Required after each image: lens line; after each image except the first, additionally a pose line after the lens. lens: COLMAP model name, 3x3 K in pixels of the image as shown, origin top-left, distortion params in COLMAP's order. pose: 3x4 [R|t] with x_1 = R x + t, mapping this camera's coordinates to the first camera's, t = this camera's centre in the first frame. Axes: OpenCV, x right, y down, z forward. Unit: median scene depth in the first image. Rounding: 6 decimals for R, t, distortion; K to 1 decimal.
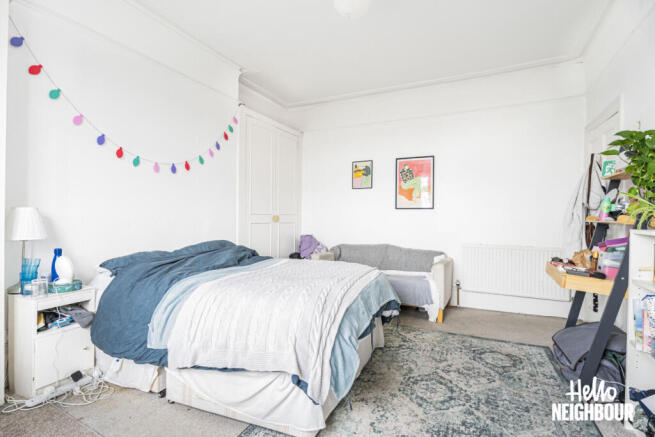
lens RADIAL K [[315.0, 0, 327.5], [0, 315.0, 218.5], [0, 0, 1]] dist [0.000596, 0.000072]
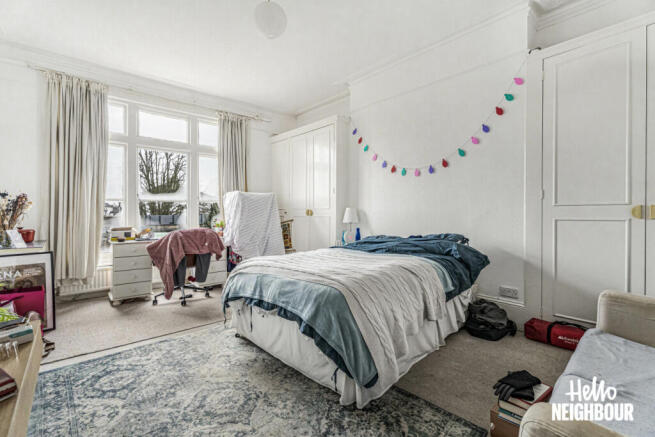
lens RADIAL K [[305.8, 0, 328.1], [0, 305.8, 213.1], [0, 0, 1]] dist [0.000728, -0.000165]
pose [[-0.379661, -0.009075, -0.925081, 0.908504], [-0.006428, 0.999954, -0.007171, 0.016981], [0.925103, 0.003224, -0.379702, 1.413771]]
